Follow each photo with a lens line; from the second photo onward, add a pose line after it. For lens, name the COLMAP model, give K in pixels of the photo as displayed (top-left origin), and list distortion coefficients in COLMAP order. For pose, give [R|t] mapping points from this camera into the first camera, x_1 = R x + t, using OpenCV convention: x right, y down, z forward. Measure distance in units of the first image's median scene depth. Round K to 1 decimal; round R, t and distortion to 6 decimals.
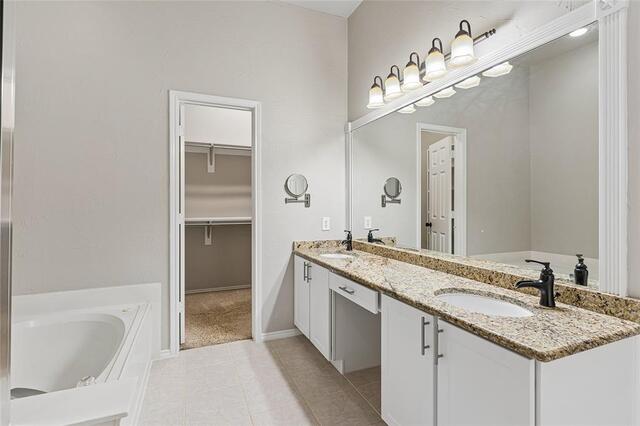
lens RADIAL K [[310.3, 0, 319.4], [0, 310.3, 207.4], [0, 0, 1]] dist [0.004377, -0.000932]
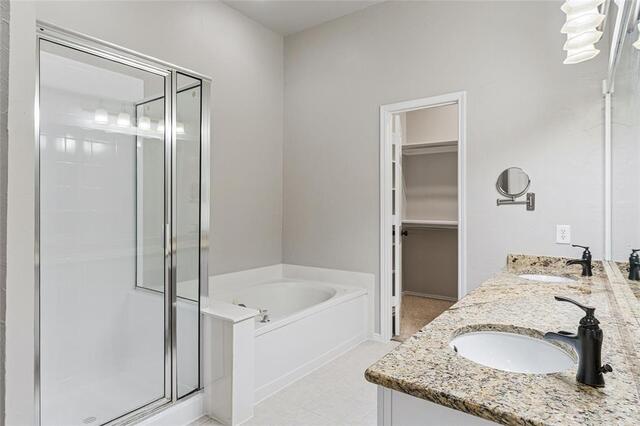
lens RADIAL K [[367.8, 0, 318.3], [0, 367.8, 209.8], [0, 0, 1]] dist [0.006540, 0.000349]
pose [[0.511705, 0.007916, -0.859125, 0.498413], [-0.009238, 0.999950, 0.003711, -0.000803], [0.859112, 0.006038, 0.511752, 0.102776]]
